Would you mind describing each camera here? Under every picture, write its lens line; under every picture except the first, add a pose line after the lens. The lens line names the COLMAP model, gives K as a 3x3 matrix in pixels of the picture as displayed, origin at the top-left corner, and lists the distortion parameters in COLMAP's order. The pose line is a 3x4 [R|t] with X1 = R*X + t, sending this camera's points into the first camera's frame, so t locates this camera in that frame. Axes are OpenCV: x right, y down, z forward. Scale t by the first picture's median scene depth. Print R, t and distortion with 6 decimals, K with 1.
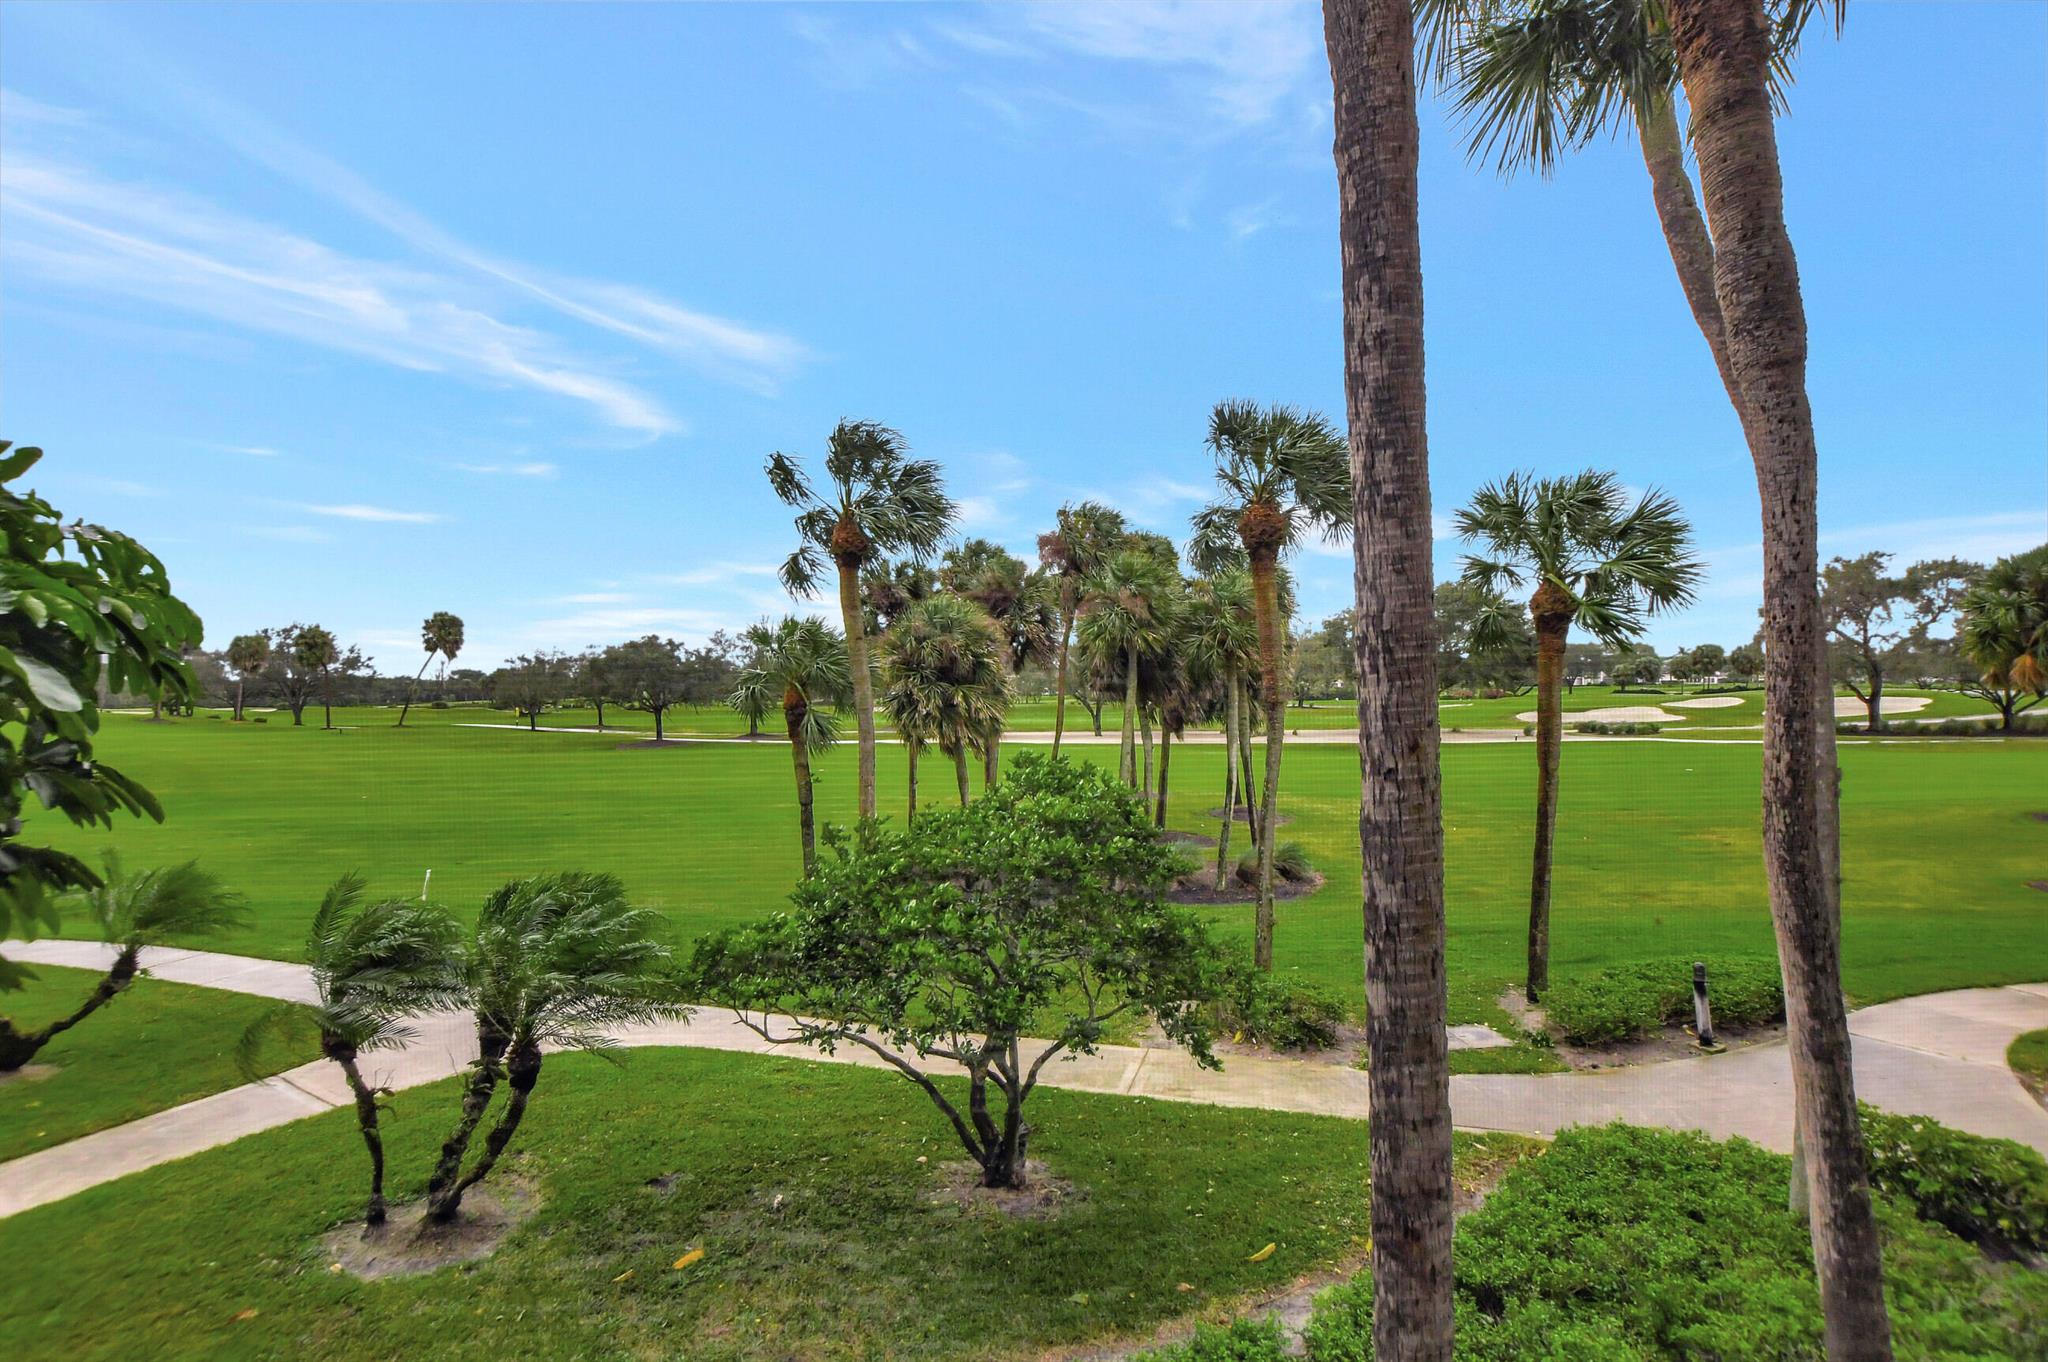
lens RADIAL K [[909.7, 0, 1018.5], [0, 909.7, 678.9], [0, 0, 1]] dist [-0.023059, 0.002659]
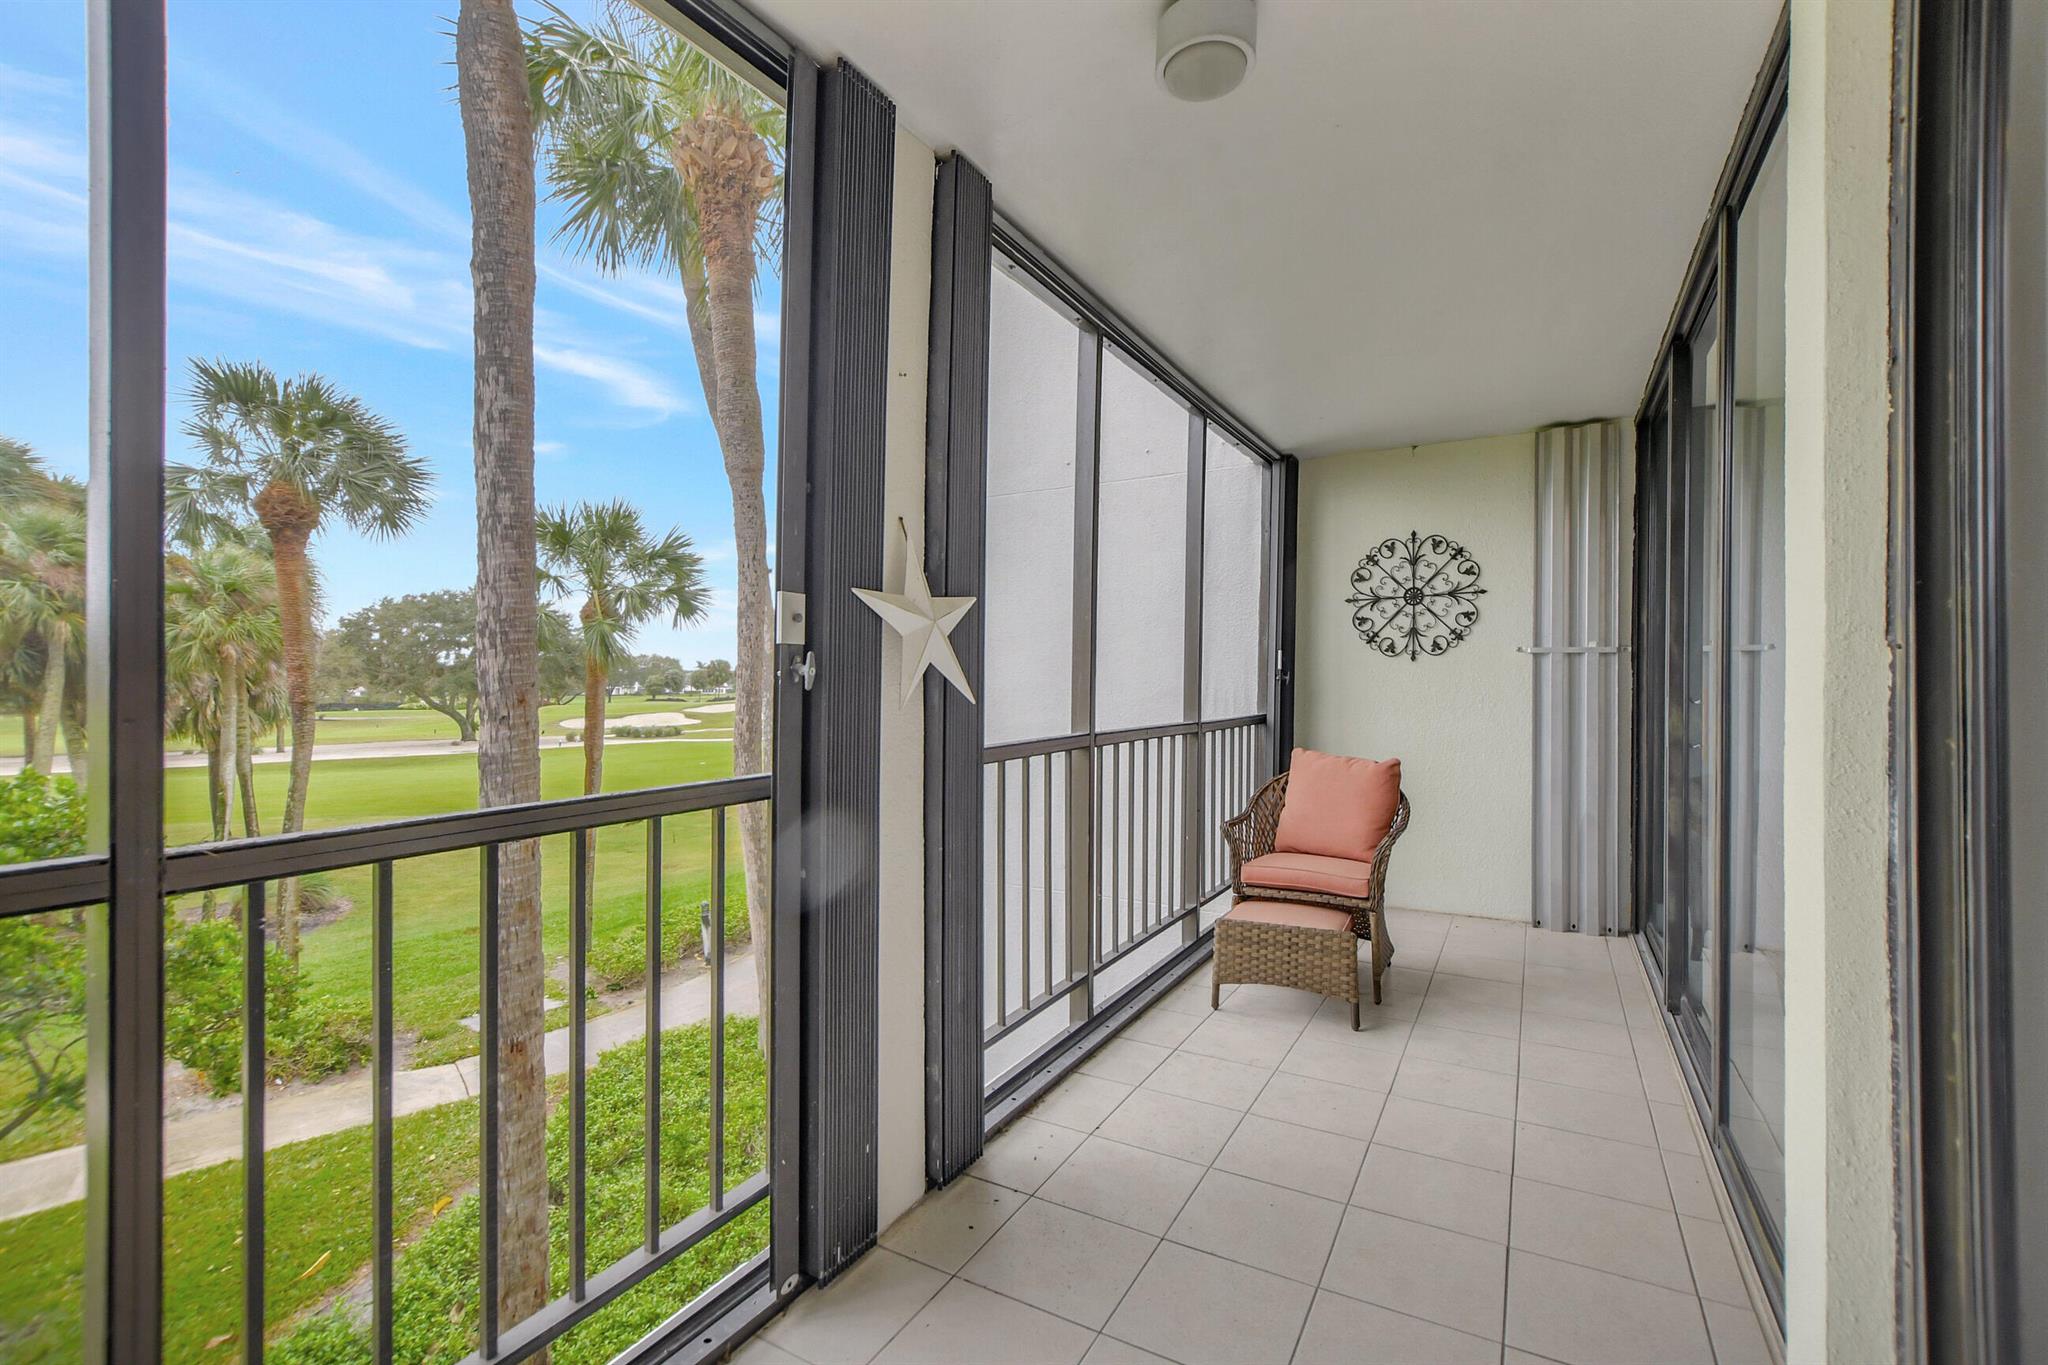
lens RADIAL K [[909.7, 0, 1022.4], [0, 909.7, 676.1], [0, 0, 1]] dist [-0.023059, 0.002659]
pose [[0.559252, 0.018338, 0.828795, -0.067195], [-0.006868, 0.999823, -0.017488, 0.011942], [-0.828969, 0.004088, 0.559279, -0.101259]]
